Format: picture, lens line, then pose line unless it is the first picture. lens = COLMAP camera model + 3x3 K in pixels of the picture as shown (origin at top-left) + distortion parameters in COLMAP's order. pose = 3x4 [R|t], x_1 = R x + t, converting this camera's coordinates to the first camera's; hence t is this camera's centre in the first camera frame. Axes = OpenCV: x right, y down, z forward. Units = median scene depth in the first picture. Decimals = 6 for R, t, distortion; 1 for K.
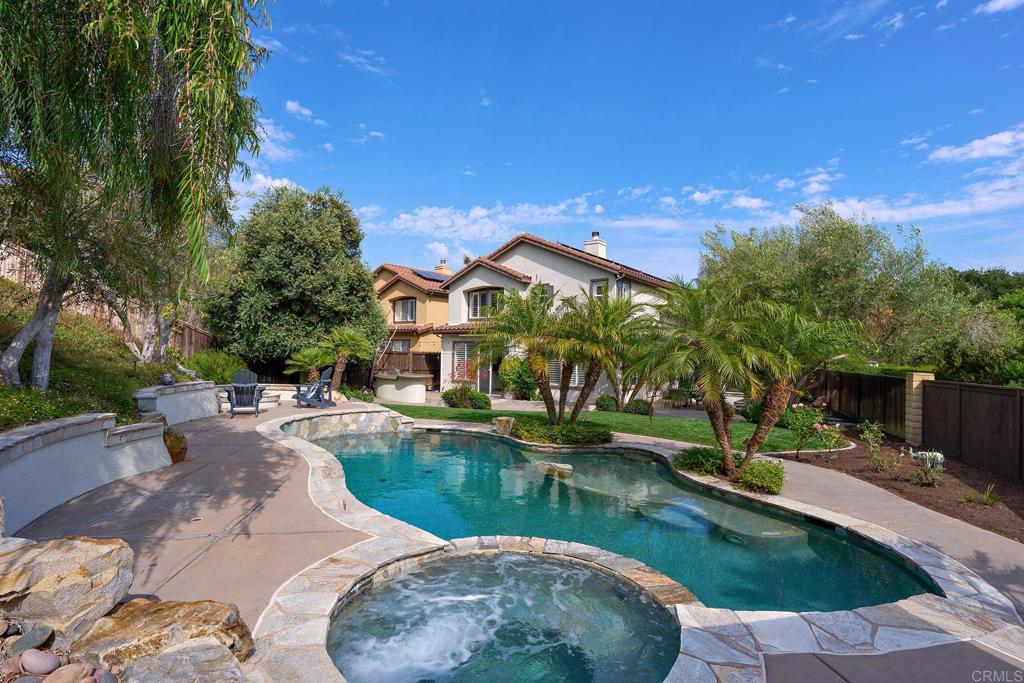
lens RADIAL K [[465.2, 0, 511.7], [0, 465.2, 353.8], [0, 0, 1]] dist [-0.035580, 0.000066]
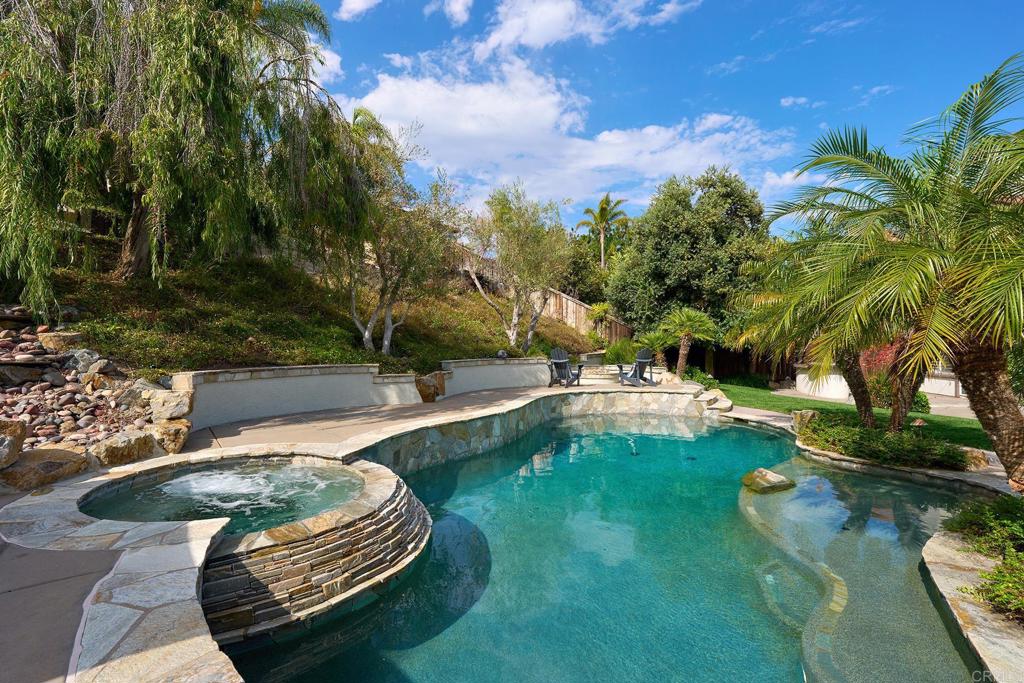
lens RADIAL K [[465.2, 0, 511.7], [0, 465.2, 353.8], [0, 0, 1]] dist [-0.035580, 0.000066]
pose [[0.483962, -0.006053, -0.875068, 0.369200], [0.010256, 0.999947, -0.001245, 0.042709], [0.875029, -0.008372, 0.483999, 0.248610]]
